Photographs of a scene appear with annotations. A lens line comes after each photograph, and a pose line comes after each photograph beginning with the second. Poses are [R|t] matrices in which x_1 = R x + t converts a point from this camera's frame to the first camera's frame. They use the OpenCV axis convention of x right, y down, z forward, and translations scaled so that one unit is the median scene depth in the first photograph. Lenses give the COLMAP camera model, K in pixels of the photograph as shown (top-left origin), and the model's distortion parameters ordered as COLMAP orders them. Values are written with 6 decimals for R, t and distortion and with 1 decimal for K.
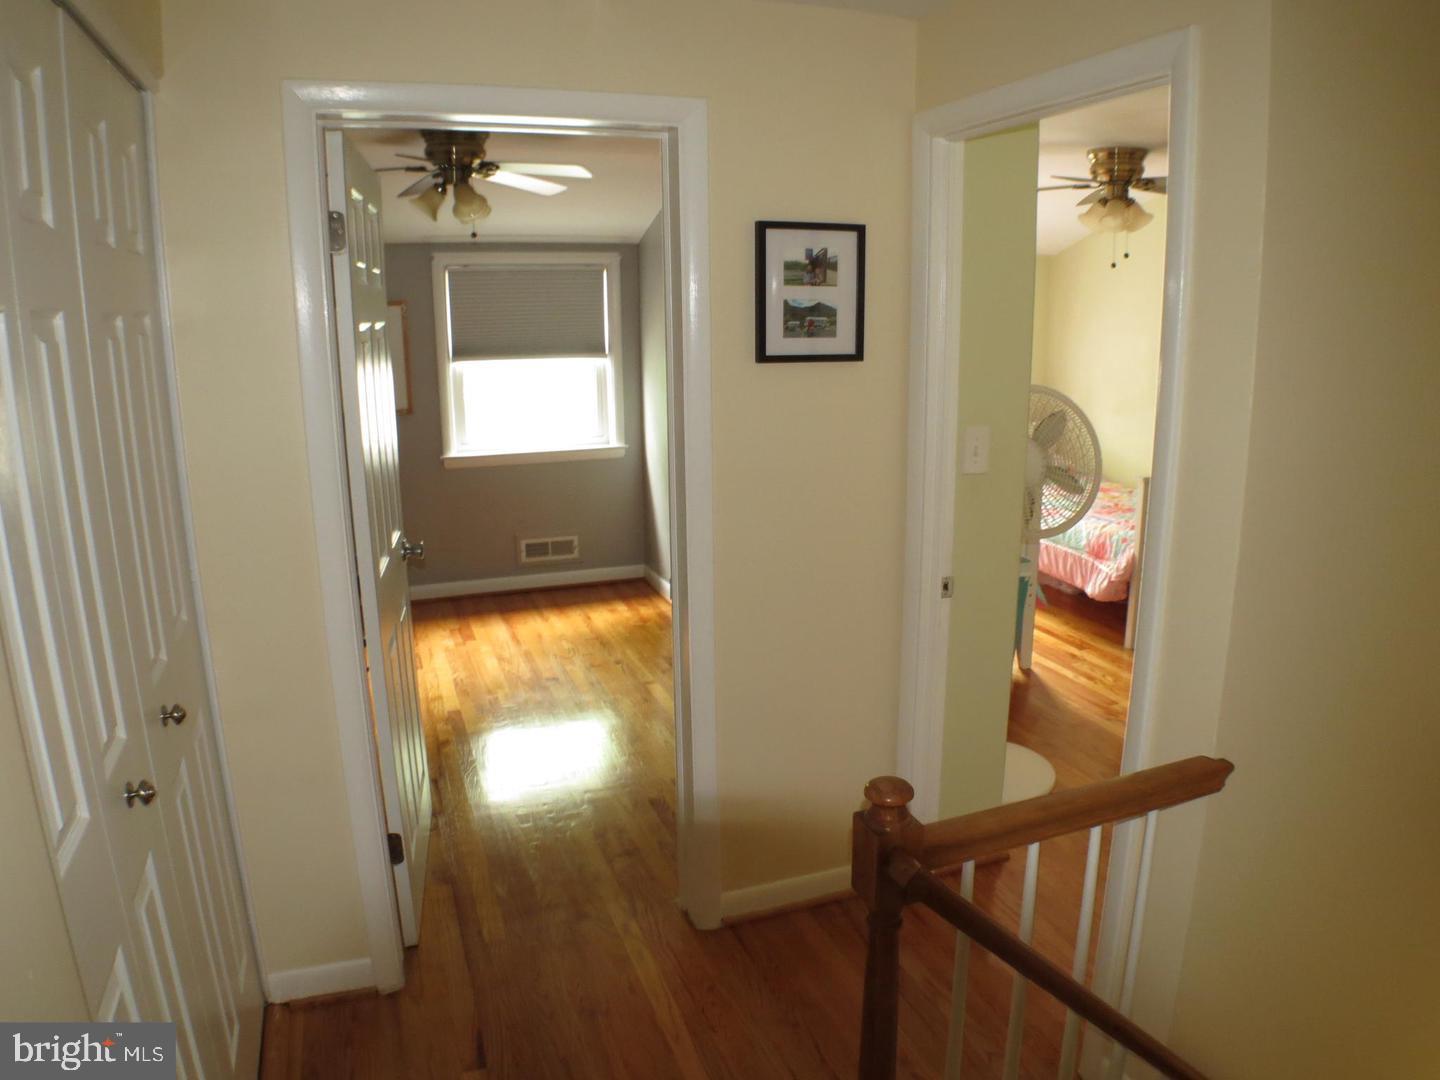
lens RADIAL K [[1004.5, 0, 721.4], [0, 1004.5, 540.8], [0, 0, 1]] dist [-0.144292, 0.021034]
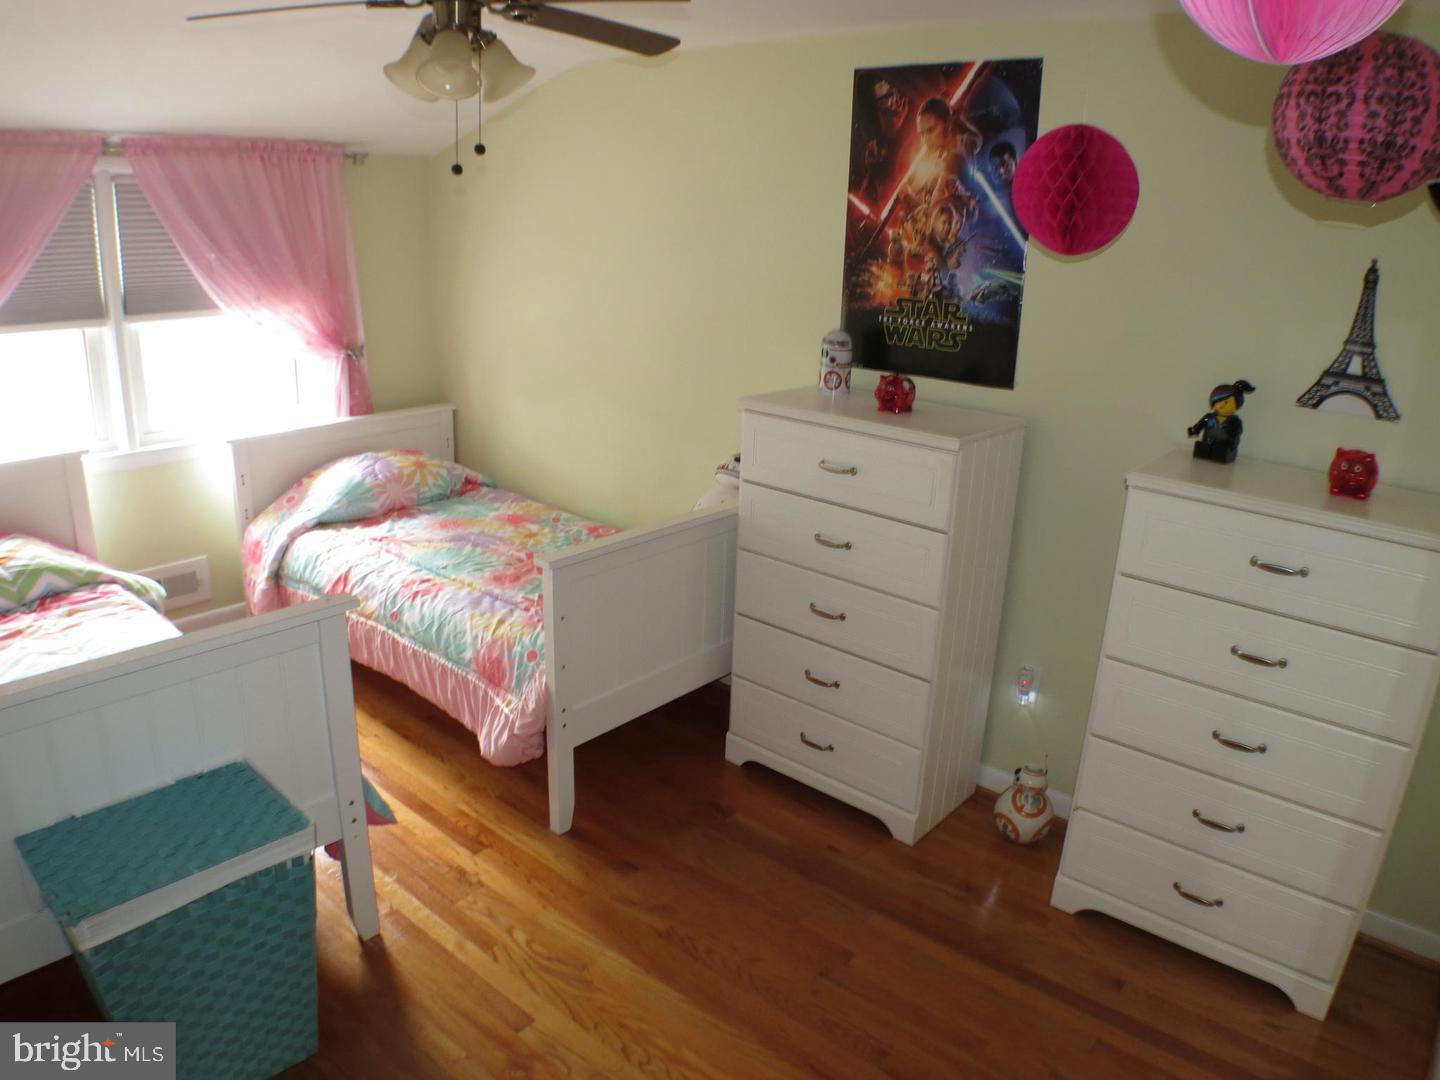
lens RADIAL K [[1004.5, 0, 722.3], [0, 1004.5, 538.7], [0, 0, 1]] dist [-0.144292, 0.021034]
pose [[0.869971, -0.103985, 0.482015, 0.231062], [0.064431, 0.993103, 0.097952, -0.120373], [-0.488876, -0.054159, 0.870670, 0.432509]]
